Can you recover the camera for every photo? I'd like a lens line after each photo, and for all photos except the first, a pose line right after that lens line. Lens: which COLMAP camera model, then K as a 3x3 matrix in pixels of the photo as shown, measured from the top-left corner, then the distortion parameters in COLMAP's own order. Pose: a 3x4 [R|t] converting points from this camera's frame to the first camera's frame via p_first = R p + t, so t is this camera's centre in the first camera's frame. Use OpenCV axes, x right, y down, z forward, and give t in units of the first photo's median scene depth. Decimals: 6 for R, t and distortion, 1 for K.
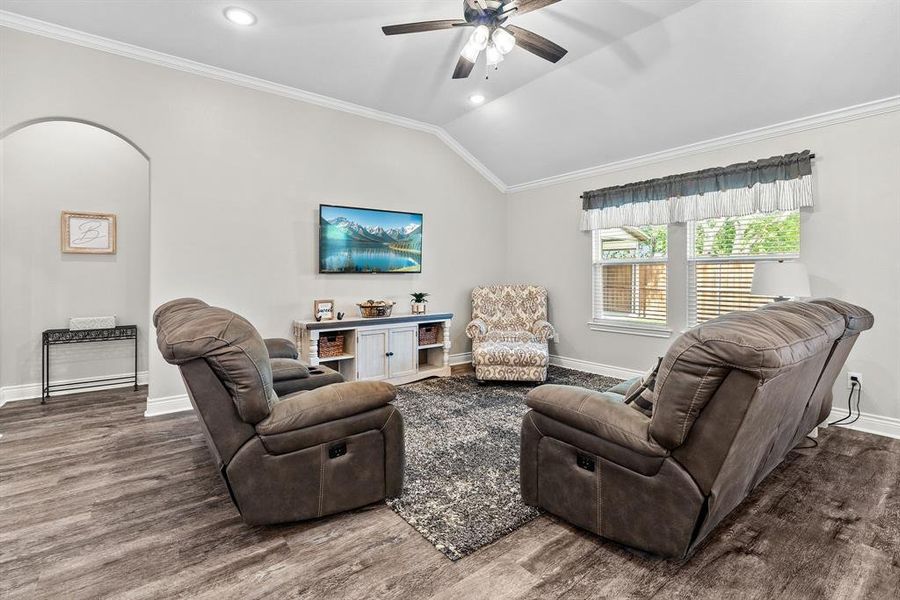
lens RADIAL K [[417.7, 0, 452.4], [0, 417.7, 270.8], [0, 0, 1]] dist [-0.003443, -0.000693]
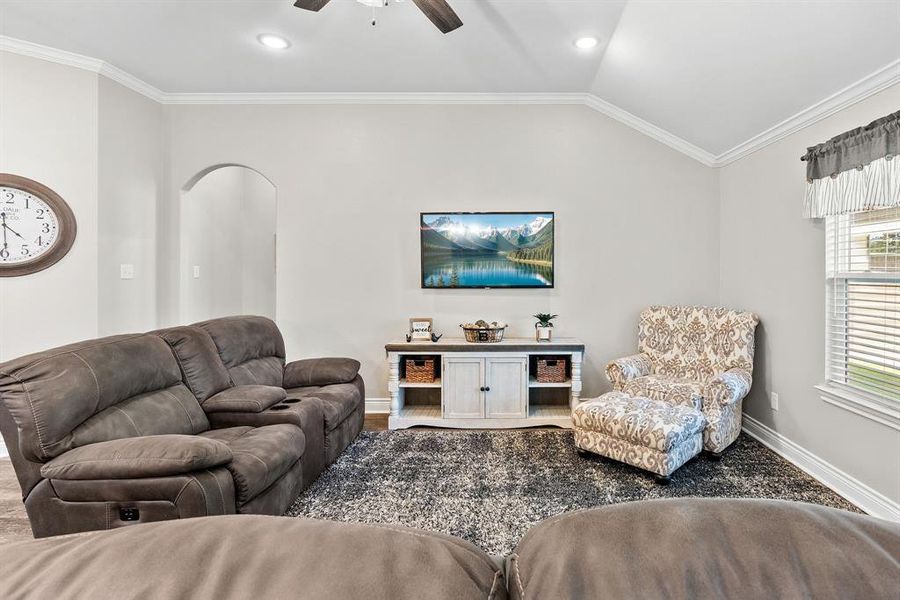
lens RADIAL K [[446.8, 0, 450.7], [0, 446.8, 274.7], [0, 0, 1]] dist [-0.003413, -0.000281]
pose [[0.792120, 0.000935, -0.610365, 0.323795], [0.003667, 0.999973, 0.006290, -0.029641], [0.610355, -0.007221, 0.792095, 0.261664]]
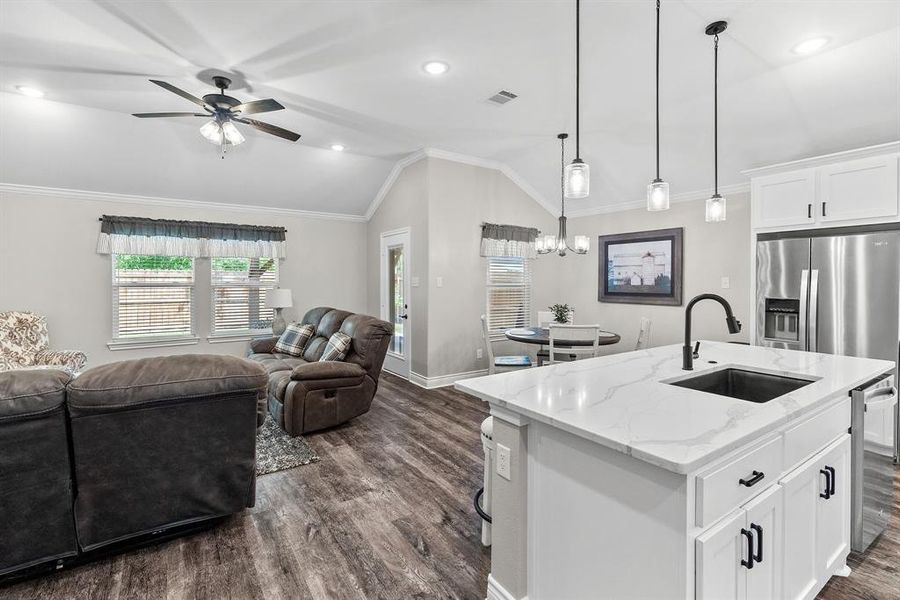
lens RADIAL K [[414.7, 0, 448.2], [0, 414.7, 282.3], [0, 0, 1]] dist [-0.003157, 0.000030]
pose [[0.058228, -0.000861, 0.998303, -0.714125], [-0.014949, 0.999887, 0.001734, -0.046274], [-0.998191, -0.015025, 0.058208, 0.127814]]
